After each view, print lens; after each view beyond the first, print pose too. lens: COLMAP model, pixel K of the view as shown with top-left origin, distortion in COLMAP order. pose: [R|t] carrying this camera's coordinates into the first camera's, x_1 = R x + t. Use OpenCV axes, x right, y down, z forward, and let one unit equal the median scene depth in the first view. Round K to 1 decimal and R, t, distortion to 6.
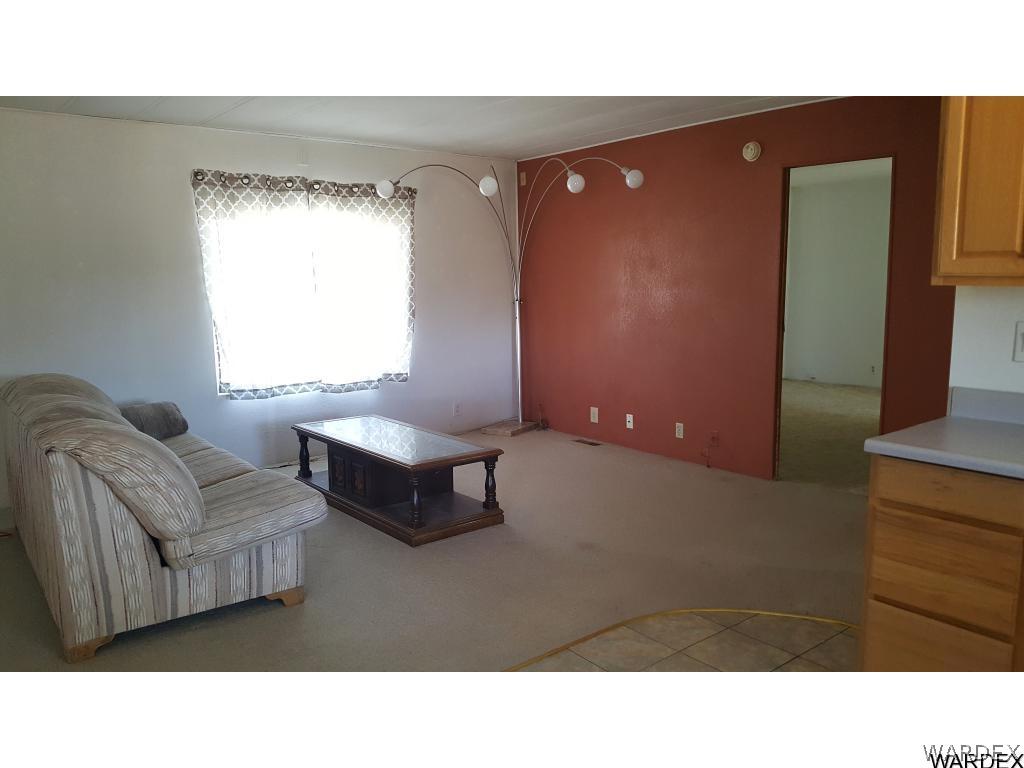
lens RADIAL K [[762.8, 0, 516.6], [0, 762.8, 397.5], [0, 0, 1]] dist [0.073646, -0.164691]
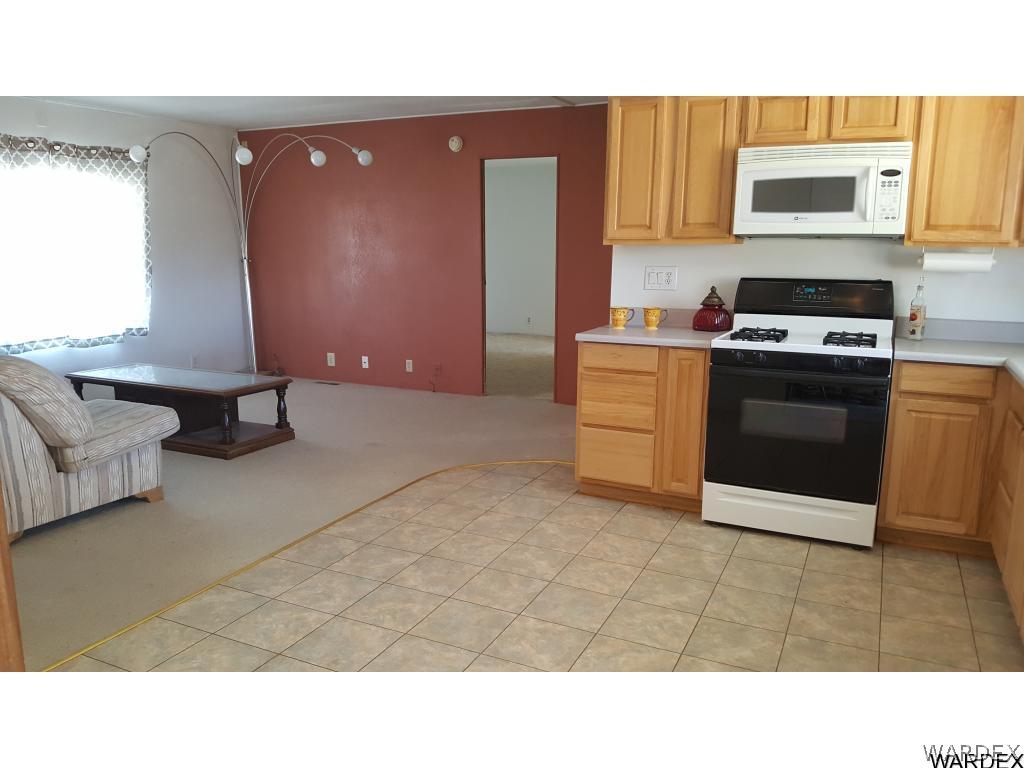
lens RADIAL K [[762.8, 0, 516.6], [0, 762.8, 397.5], [0, 0, 1]] dist [0.073646, -0.164691]
pose [[0.905131, -0.068469, 0.419582, -0.169758], [0.050903, 0.997300, 0.052934, 0.042156], [-0.422074, -0.026554, 0.906173, -0.218360]]
